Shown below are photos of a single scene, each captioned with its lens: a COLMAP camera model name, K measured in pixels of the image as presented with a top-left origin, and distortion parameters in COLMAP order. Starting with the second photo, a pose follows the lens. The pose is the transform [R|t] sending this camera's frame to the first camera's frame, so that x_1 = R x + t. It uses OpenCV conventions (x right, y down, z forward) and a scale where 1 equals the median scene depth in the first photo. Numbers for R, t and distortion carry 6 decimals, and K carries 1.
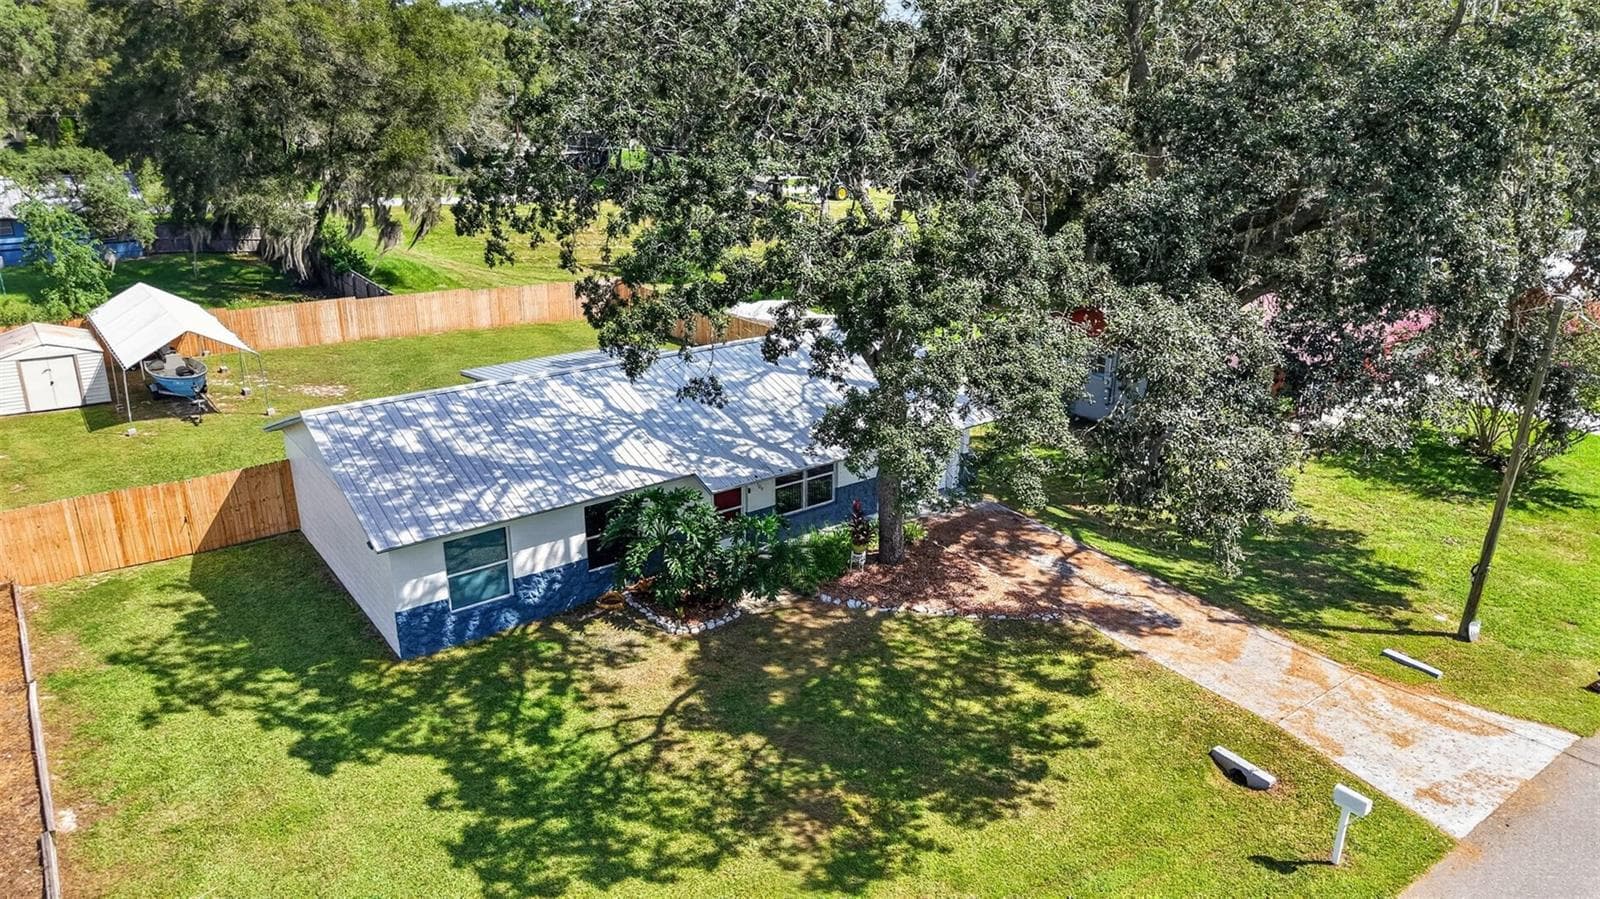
lens RADIAL K [[1094.2, 0, 800.0], [0, 1094.2, 449.5], [0, 0, 1]] dist [0.021509, 0.000809]
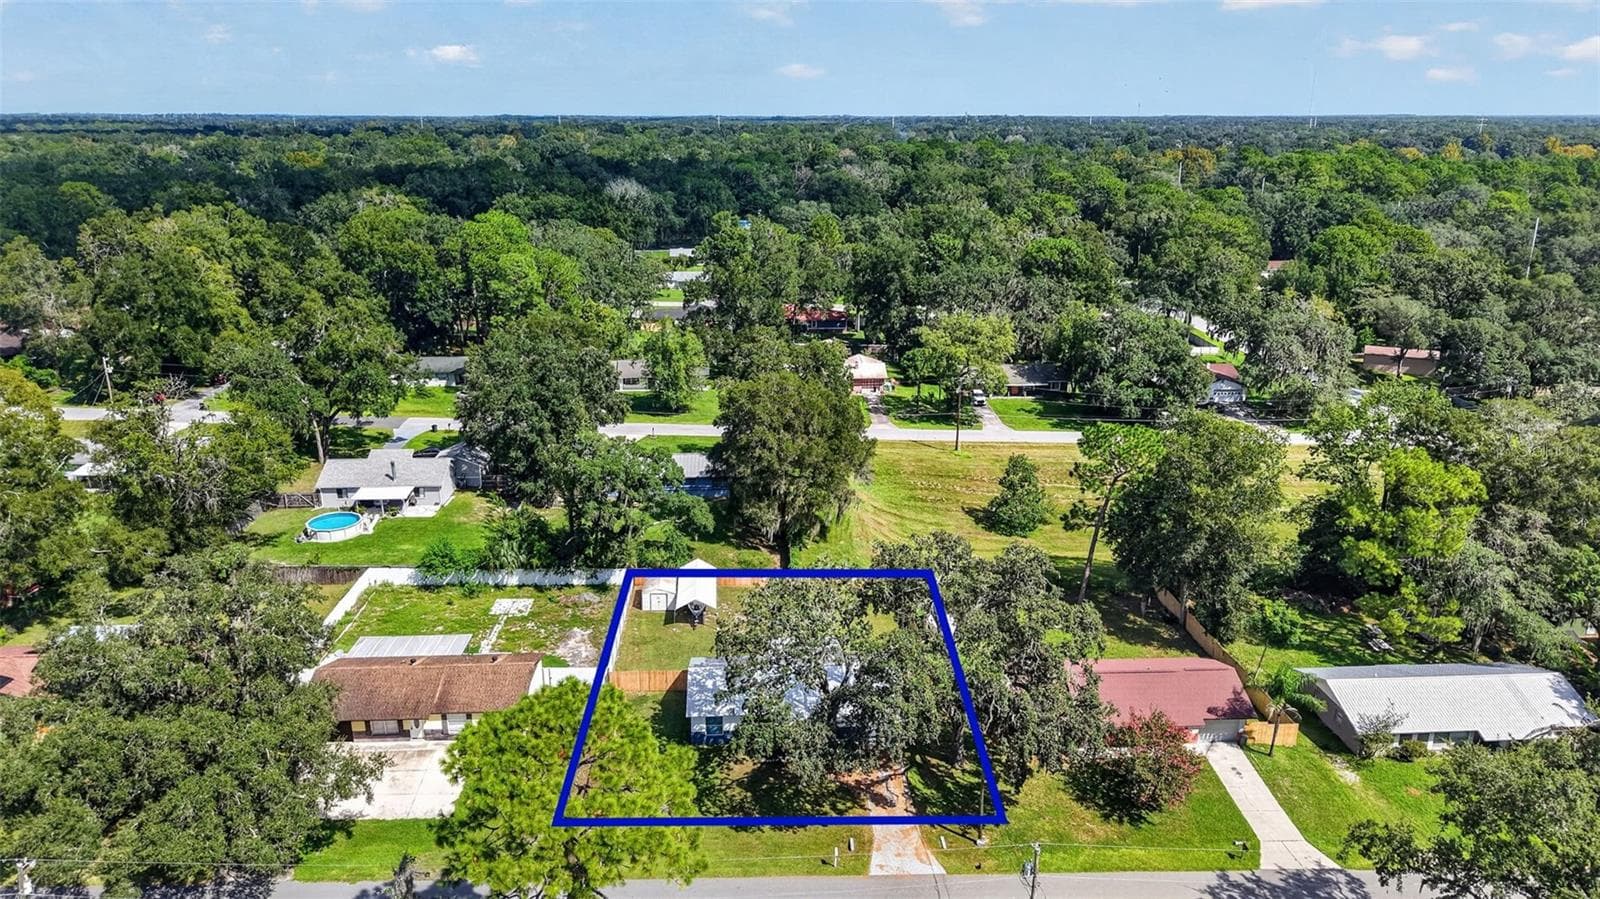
lens RADIAL K [[1094.2, 0, 800.0], [0, 1094.2, 449.5], [0, 0, 1]] dist [0.021509, 0.000809]
pose [[0.830868, 0.166729, -0.530904, 1.773022], [-0.185653, 0.982451, 0.017989, -0.937368], [0.524587, 0.083618, 0.847241, -2.079219]]
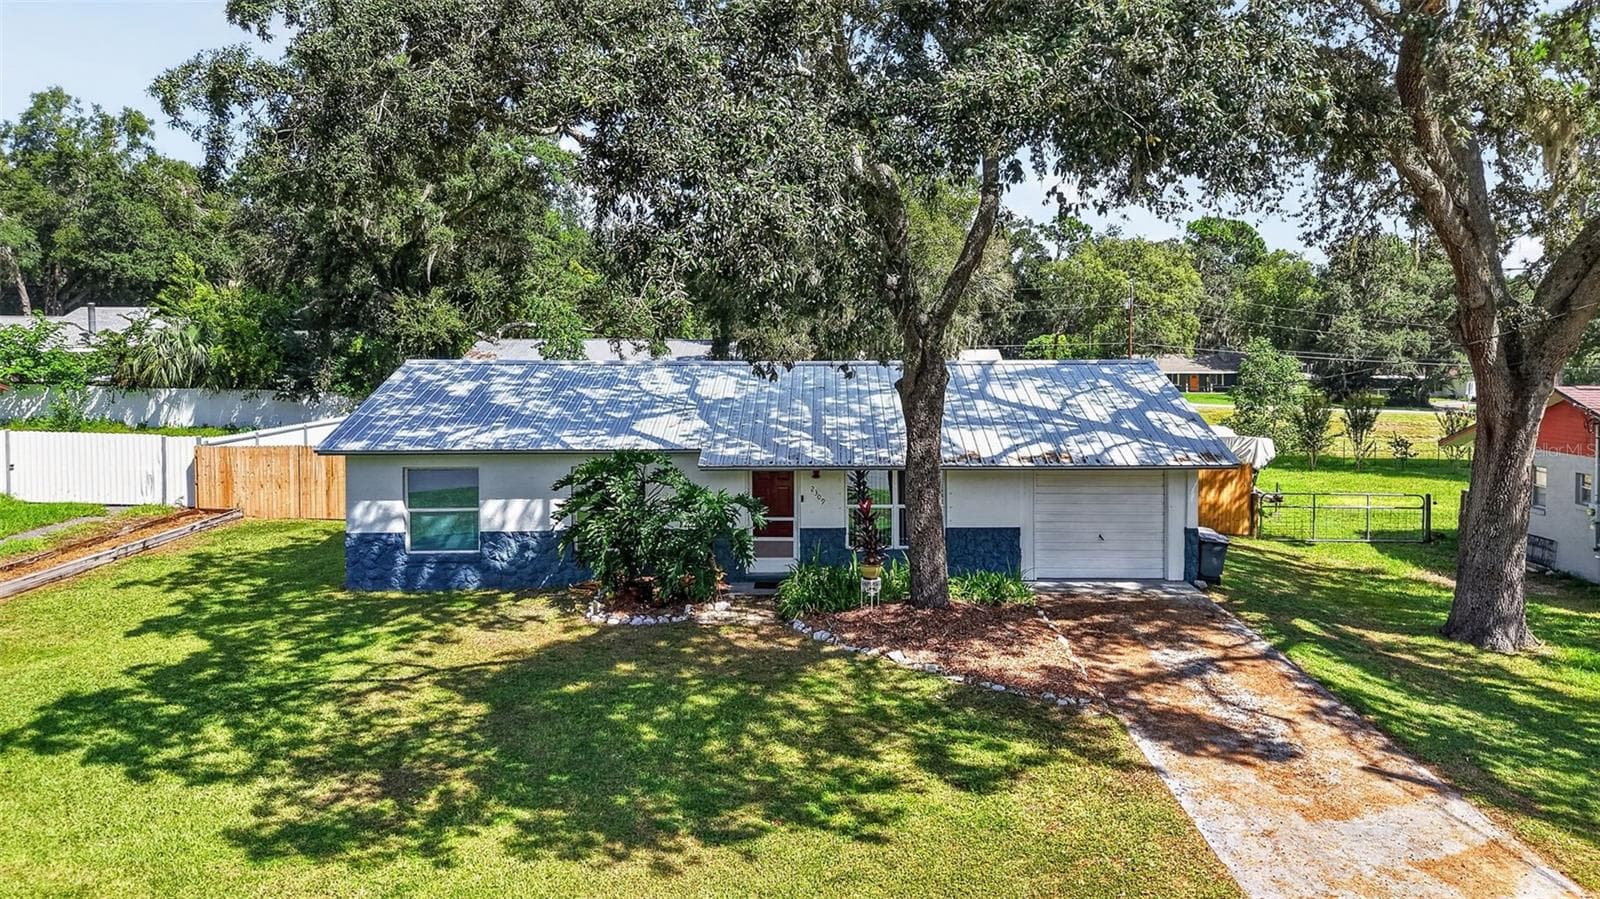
lens RADIAL K [[1123.7, 0, 852.6], [0, 1123.7, 447.9], [0, 0, 1]] dist [0.003119, -0.001177]
pose [[0.814814, 0.051858, -0.577398, 0.521388], [-0.189184, 0.965250, -0.180282, 0.165525], [0.547984, 0.256131, 0.796310, 0.444287]]
